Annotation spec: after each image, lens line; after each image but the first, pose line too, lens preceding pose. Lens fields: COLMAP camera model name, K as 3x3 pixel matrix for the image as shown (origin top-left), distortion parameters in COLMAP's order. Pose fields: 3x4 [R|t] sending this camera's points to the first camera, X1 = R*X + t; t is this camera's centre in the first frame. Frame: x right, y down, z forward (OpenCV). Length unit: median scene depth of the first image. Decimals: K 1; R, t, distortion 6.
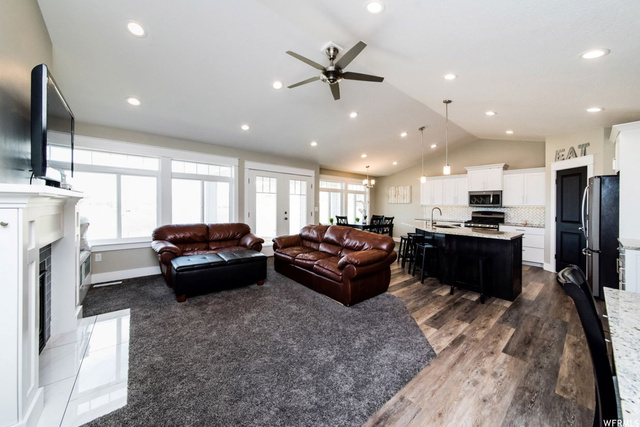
lens RADIAL K [[235.4, 0, 323.0], [0, 235.4, 207.8], [0, 0, 1]] dist [0.002224, 0.000963]
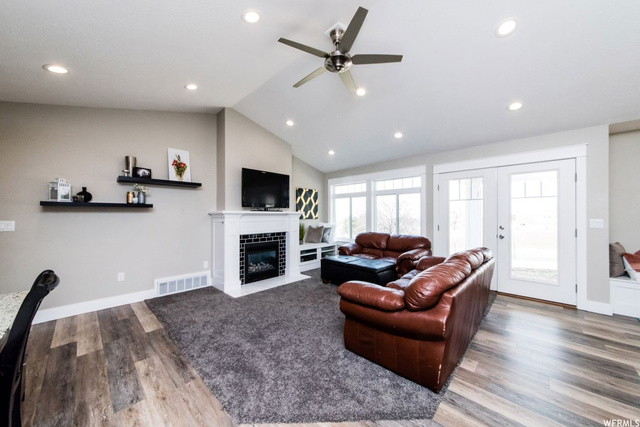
lens RADIAL K [[235.4, 0, 307.6], [0, 235.4, 215.9], [0, 0, 1]] dist [0.002224, 0.000963]
pose [[0.053462, -0.014391, -0.998466, 0.532022], [-0.014058, 0.999786, -0.015162, 0.006344], [0.998471, 0.014847, 0.053248, 0.515160]]
